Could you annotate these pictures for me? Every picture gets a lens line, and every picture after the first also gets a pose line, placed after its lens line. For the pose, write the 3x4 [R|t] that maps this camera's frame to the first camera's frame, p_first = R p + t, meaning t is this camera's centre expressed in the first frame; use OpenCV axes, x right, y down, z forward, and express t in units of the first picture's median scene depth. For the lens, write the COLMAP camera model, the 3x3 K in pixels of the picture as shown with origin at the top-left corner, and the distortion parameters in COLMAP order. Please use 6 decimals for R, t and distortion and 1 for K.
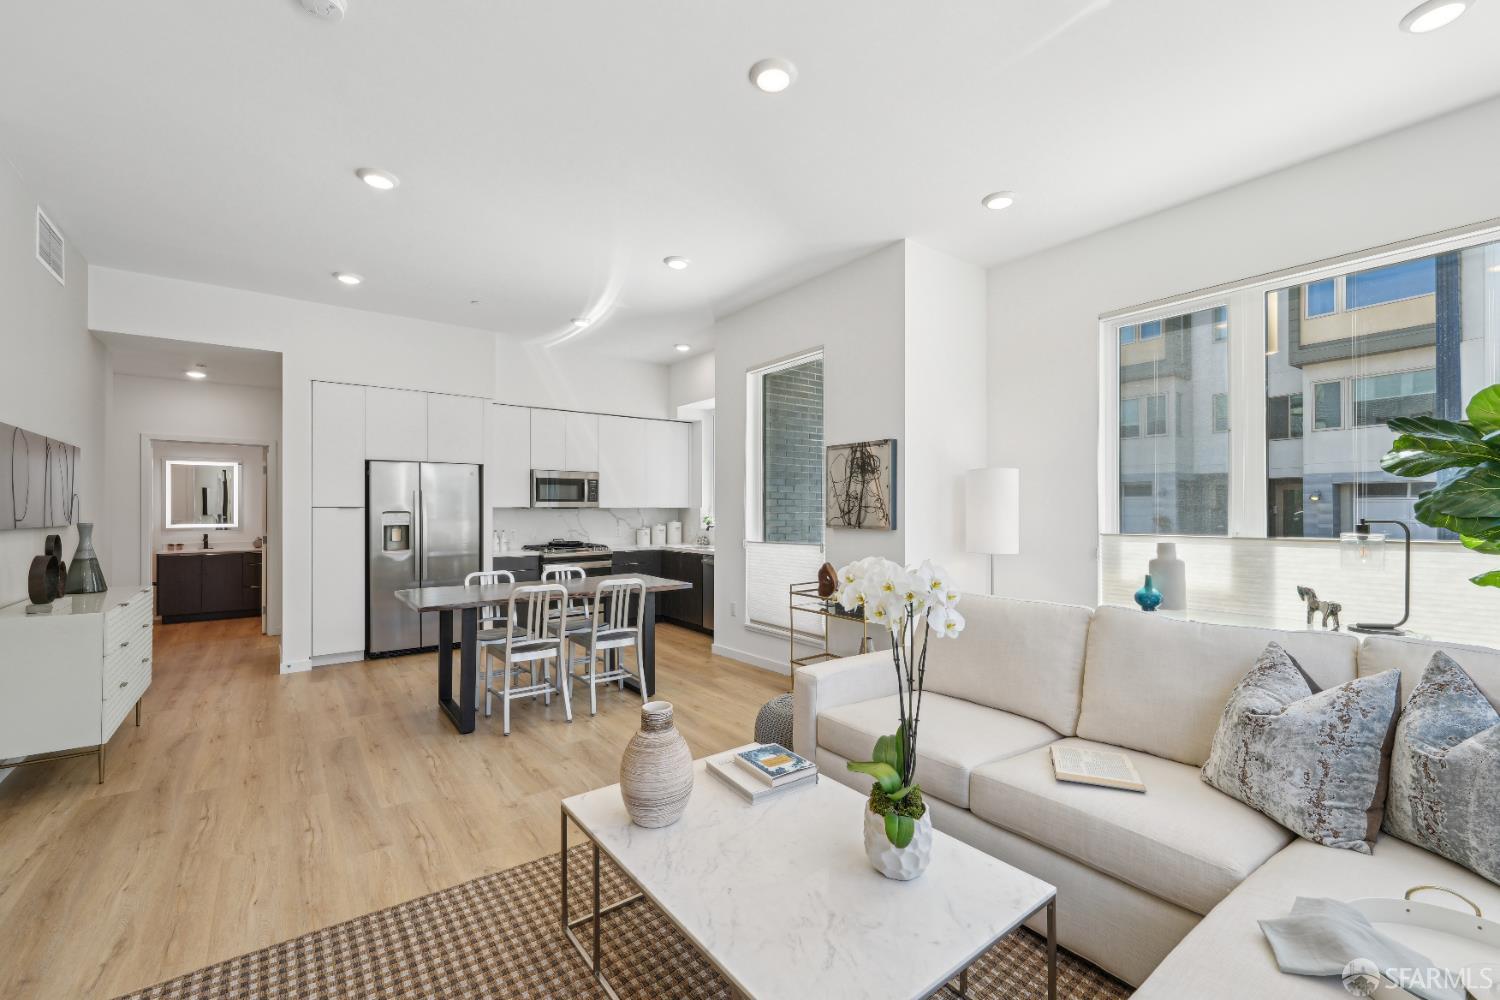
lens RADIAL K [[626.6, 0, 750.0], [0, 626.6, 500.0], [0, 0, 1]] dist [0.000071, -0.000053]
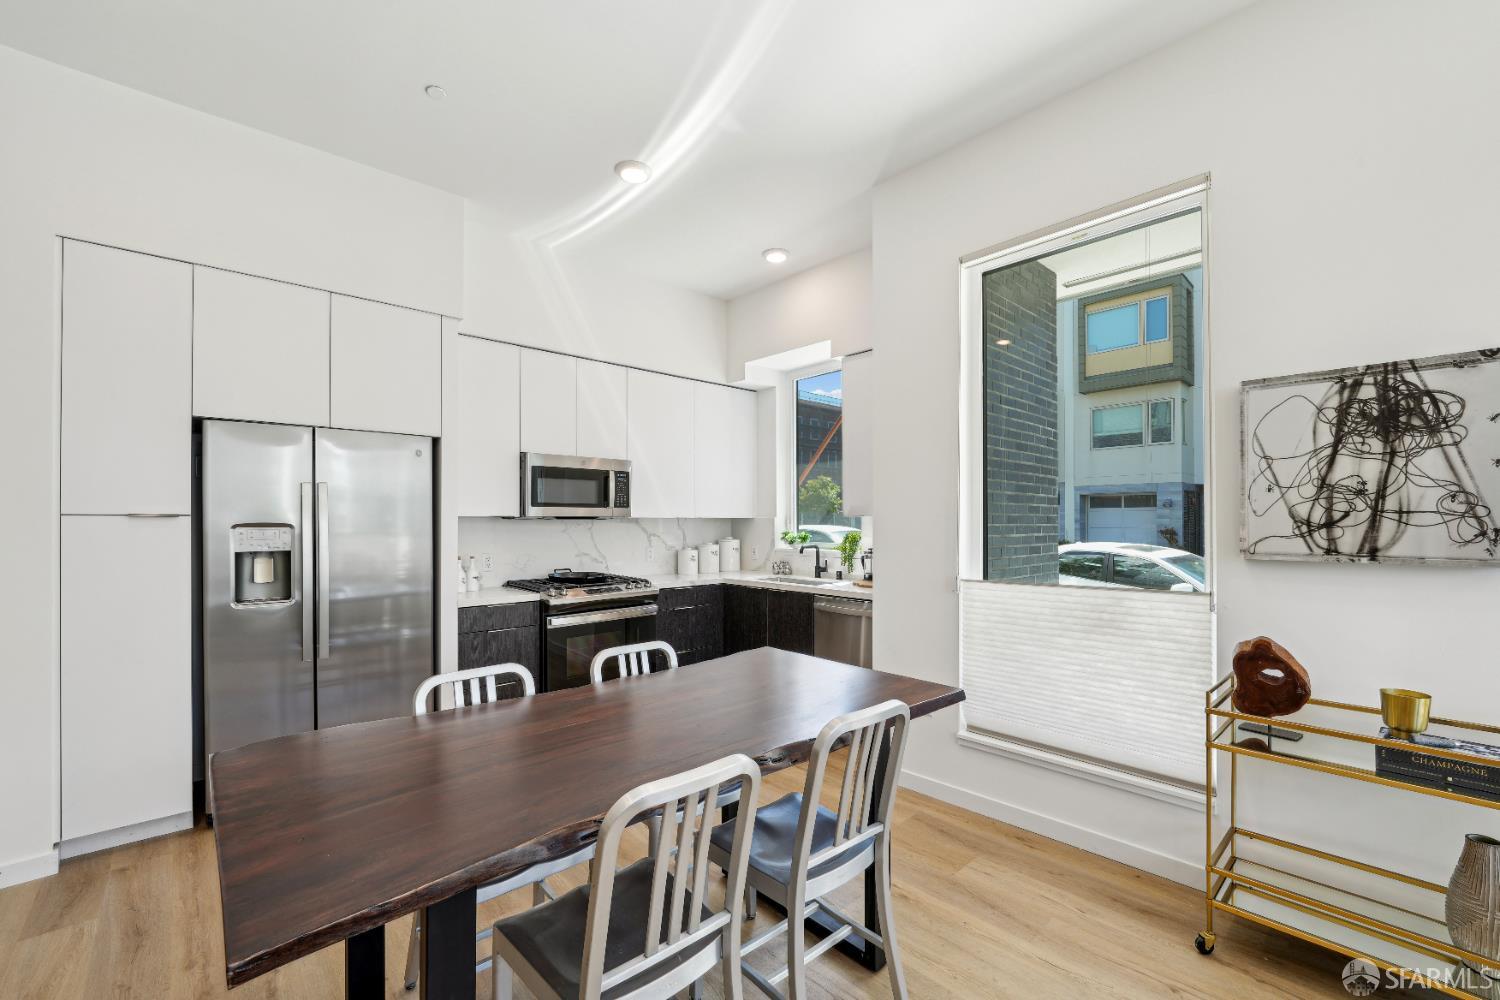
lens RADIAL K [[614.8, 0, 748.6], [0, 614.8, 508.7], [0, 0, 1]] dist [-0.010061, -0.000192]
pose [[0.995019, 0.001734, 0.099671, -0.225304], [-0.001117, 0.999980, -0.006245, 0.008672], [-0.099680, 0.006102, 0.995001, 0.470219]]
